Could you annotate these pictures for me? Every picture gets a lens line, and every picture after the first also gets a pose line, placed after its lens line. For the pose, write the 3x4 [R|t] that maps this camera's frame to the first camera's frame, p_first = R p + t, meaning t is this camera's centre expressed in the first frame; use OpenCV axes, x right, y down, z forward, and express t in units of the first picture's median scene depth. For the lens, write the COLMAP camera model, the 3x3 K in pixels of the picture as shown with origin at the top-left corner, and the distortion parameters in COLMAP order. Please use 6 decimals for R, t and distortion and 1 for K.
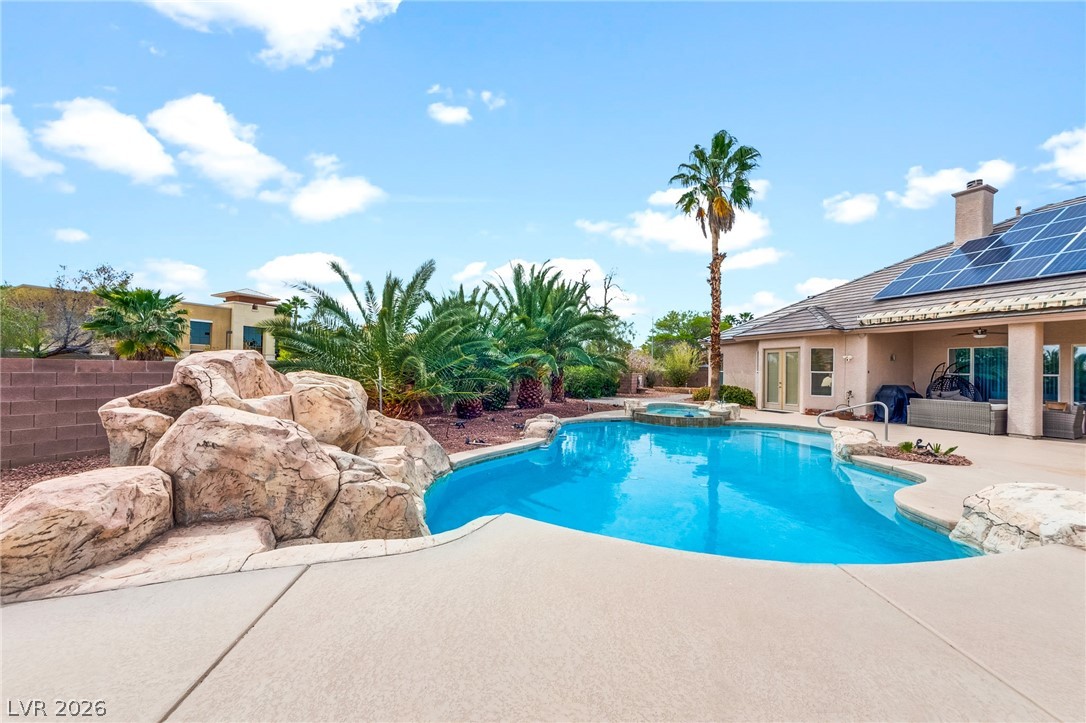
lens RADIAL K [[395.2, 0, 541.5], [0, 395.2, 368.9], [0, 0, 1]] dist [-0.002351, -0.000749]
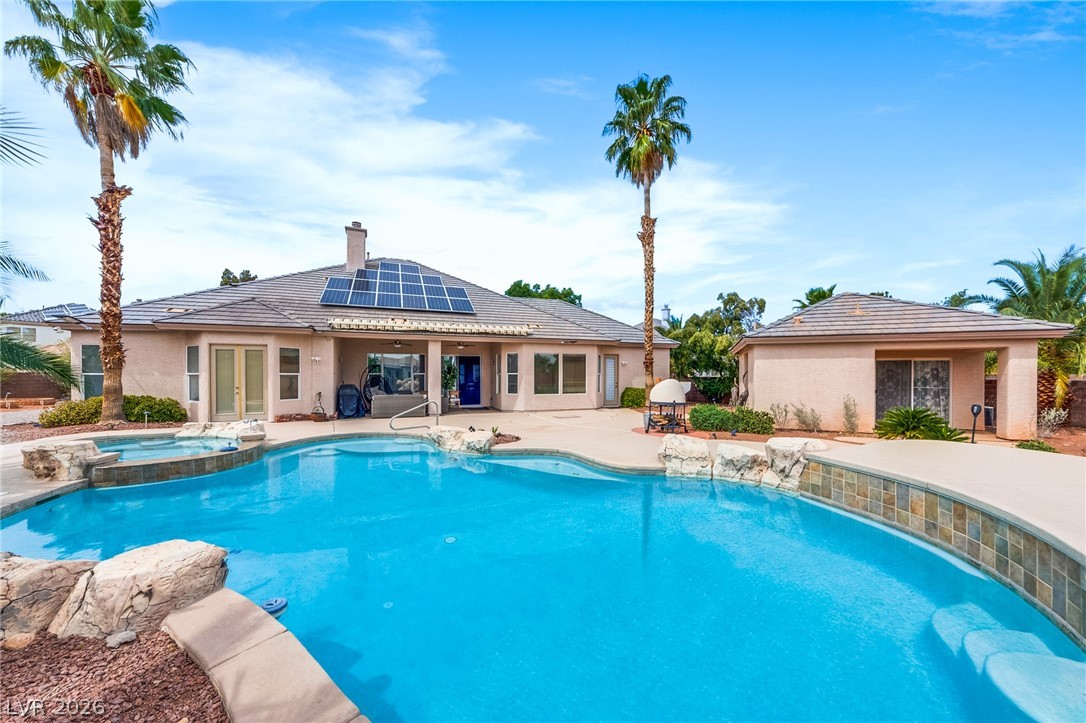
lens RADIAL K [[395.2, 0, 538.9], [0, 395.2, 370.8], [0, 0, 1]] dist [-0.002351, -0.000749]
pose [[0.028052, -0.010247, 0.999554, -0.186818], [-0.008493, 0.999909, 0.010489, -0.012756], [-0.999570, -0.008784, 0.027962, 0.379763]]
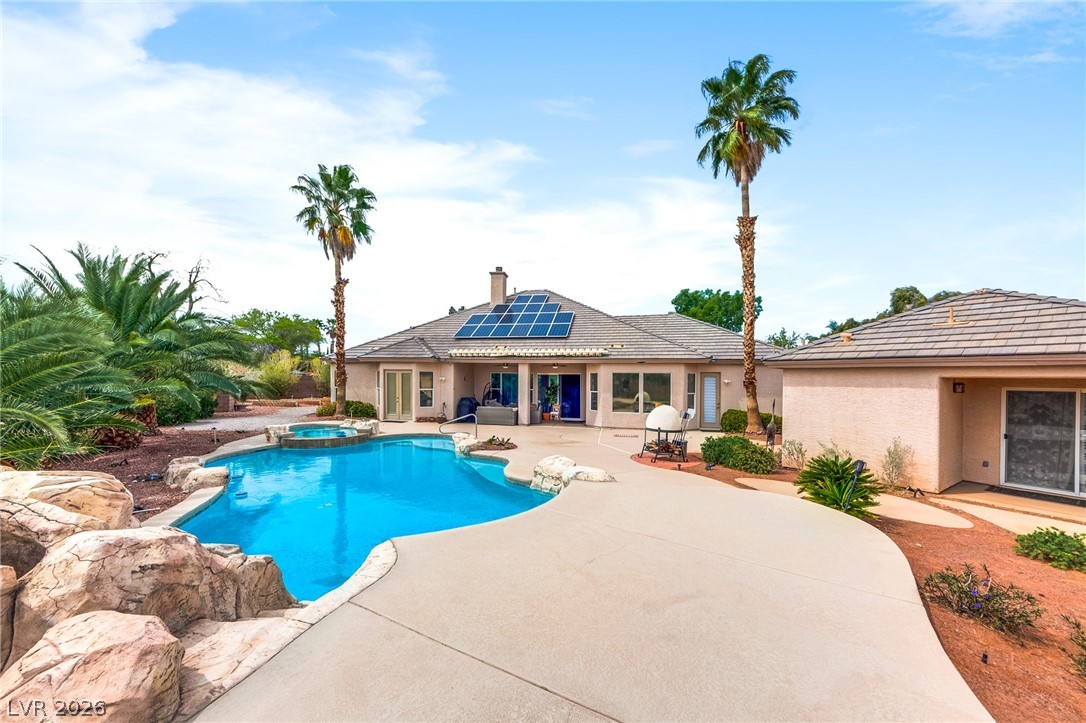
lens RADIAL K [[395.2, 0, 533.2], [0, 395.2, 387.2], [0, 0, 1]] dist [-0.002351, -0.000749]
pose [[0.568715, -0.025690, 0.822134, -0.176736], [-0.008991, 0.999258, 0.037444, -0.049500], [-0.822486, -0.028687, 0.568062, -0.055281]]
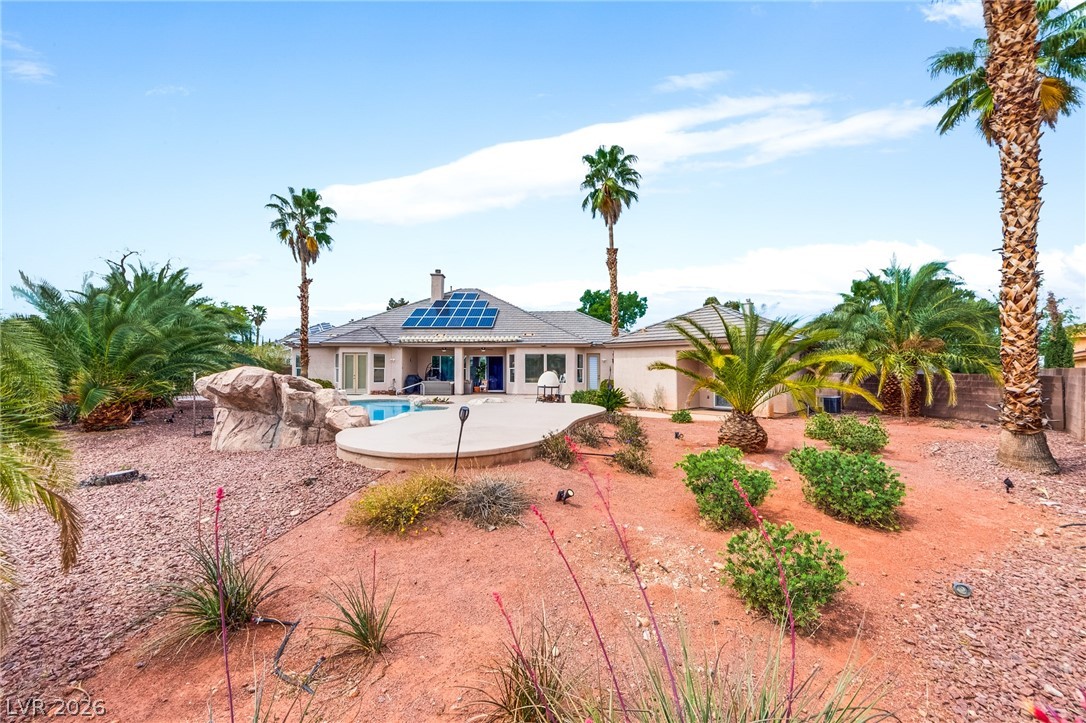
lens RADIAL K [[395.2, 0, 538.9], [0, 395.2, 355.4], [0, 0, 1]] dist [-0.002351, -0.000749]
pose [[0.415199, 0.015243, 0.909603, -0.508477], [-0.002560, 0.999875, -0.015587, -0.020376], [-0.909727, 0.004143, 0.415187, -0.295512]]
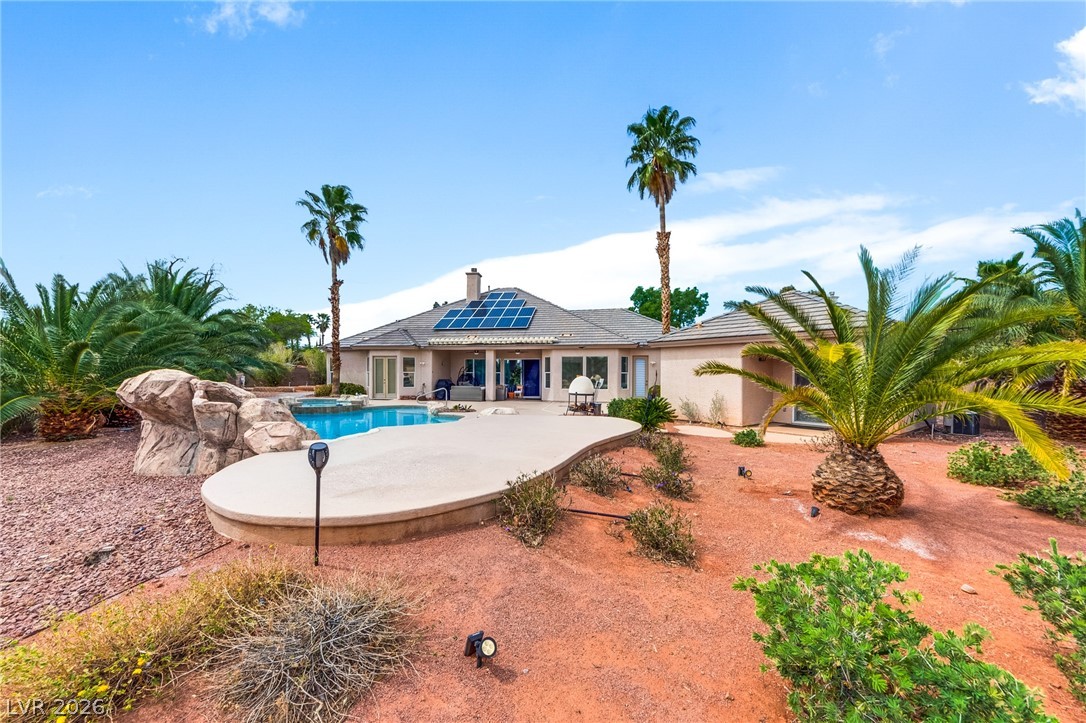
lens RADIAL K [[395.2, 0, 533.6], [0, 395.2, 371.3], [0, 0, 1]] dist [-0.002351, -0.000749]
pose [[0.547611, -0.010319, 0.836670, -0.332177], [-0.001823, 0.999907, 0.013525, -0.017289], [-0.836731, -0.008932, 0.547541, -0.279191]]
